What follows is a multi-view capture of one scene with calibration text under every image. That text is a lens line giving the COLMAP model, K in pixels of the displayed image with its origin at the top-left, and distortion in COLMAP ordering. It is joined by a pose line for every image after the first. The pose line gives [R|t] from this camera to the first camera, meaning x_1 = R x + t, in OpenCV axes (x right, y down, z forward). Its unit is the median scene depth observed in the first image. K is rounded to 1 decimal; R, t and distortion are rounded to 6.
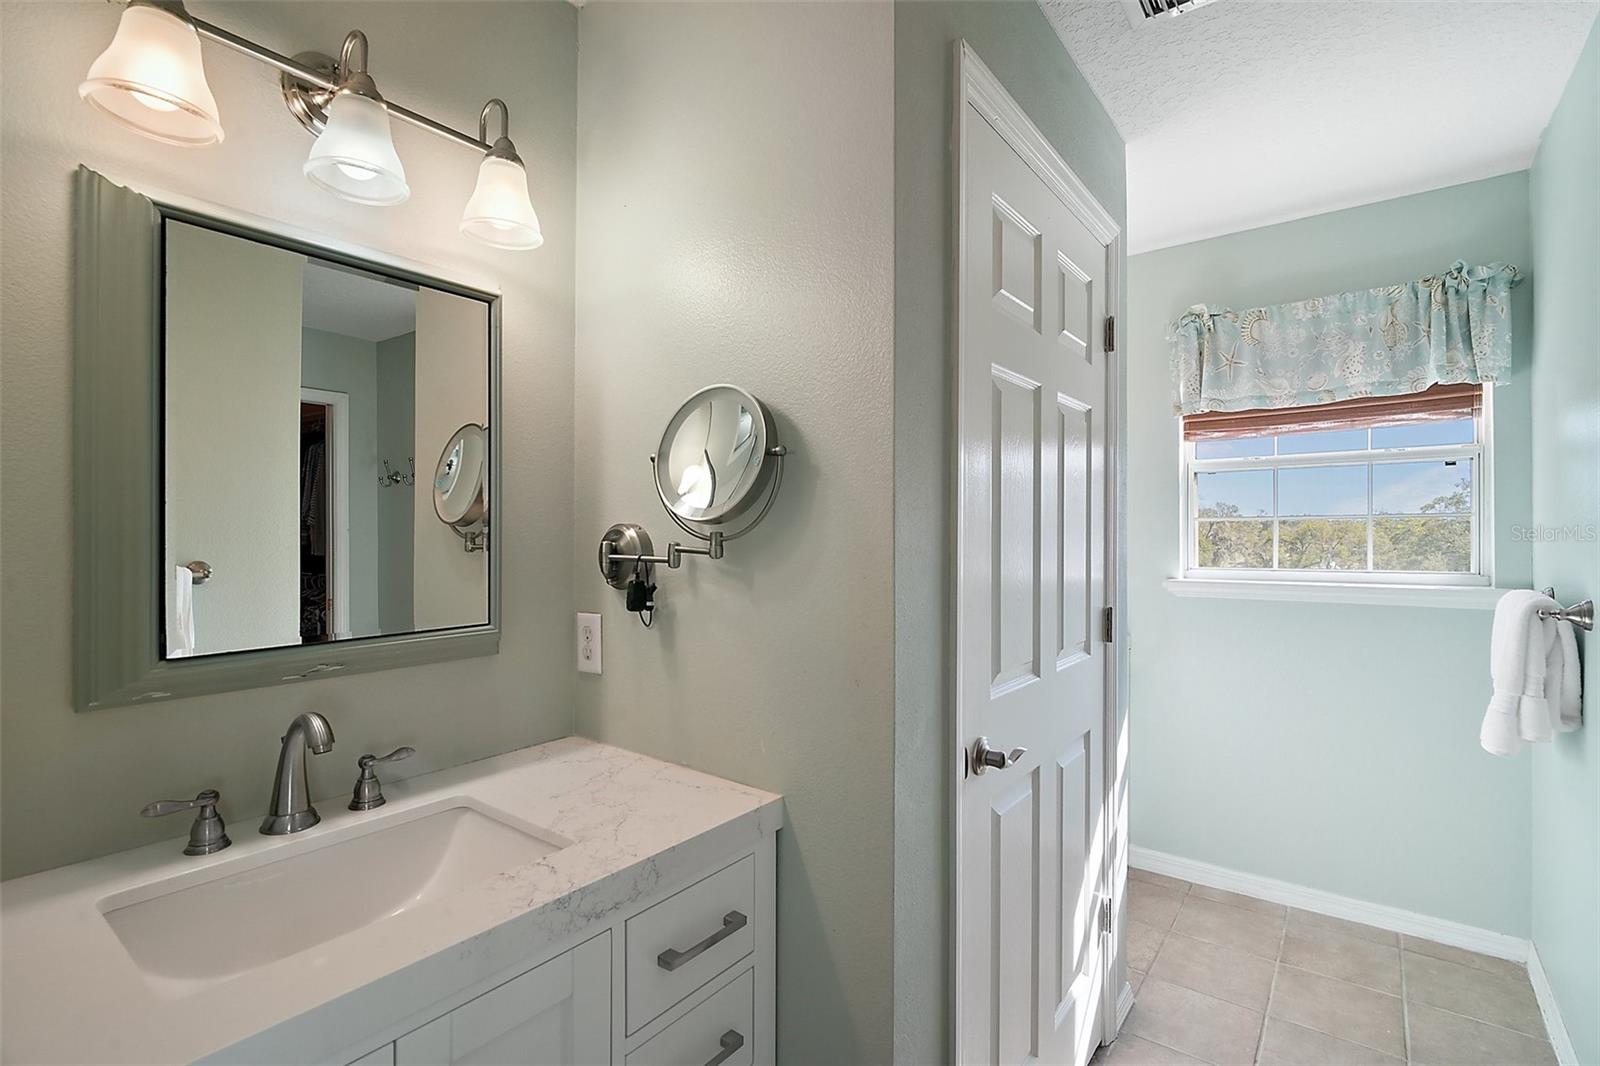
lens RADIAL K [[740.5, 0, 800.2], [0, 740.5, 533.8], [0, 0, 1]] dist [-0.000519, -0.003263]
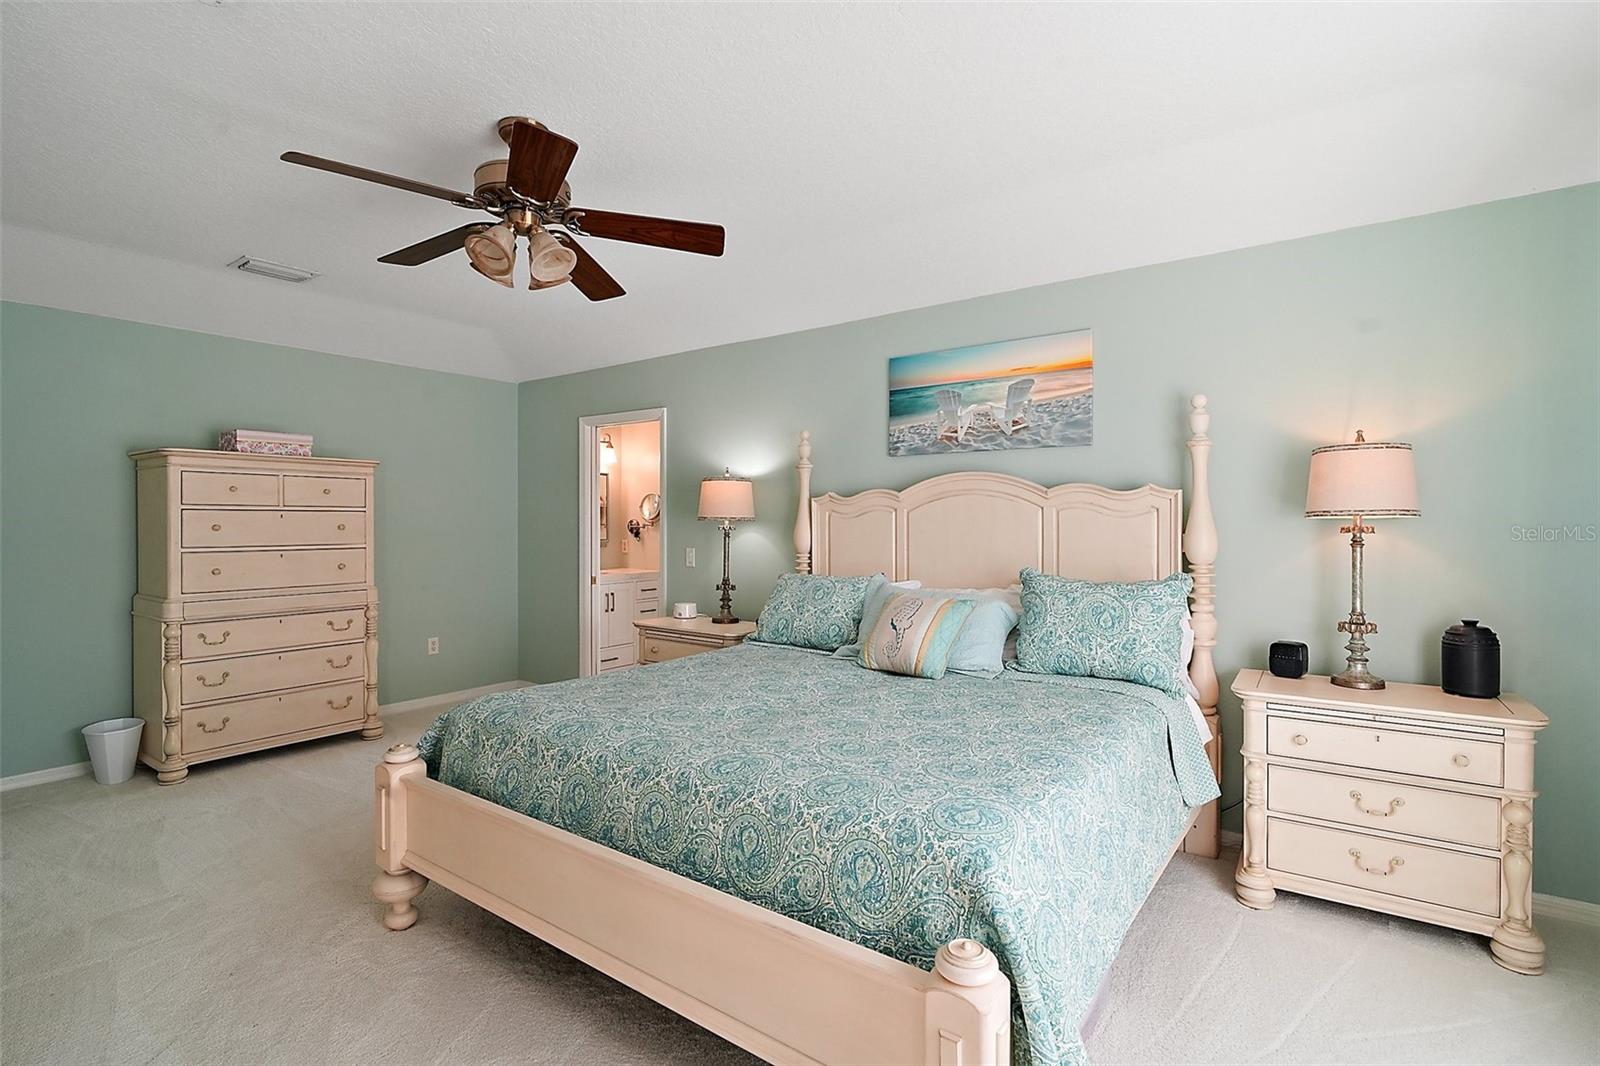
lens RADIAL K [[740.5, 0, 800.7], [0, 740.5, 529.6], [0, 0, 1]] dist [-0.000519, -0.003263]
pose [[0.999865, 0.002149, 0.016303, 0.772366], [-0.002198, 0.999993, 0.002971, 0.034550], [-0.016297, -0.003007, 0.999863, -3.843197]]
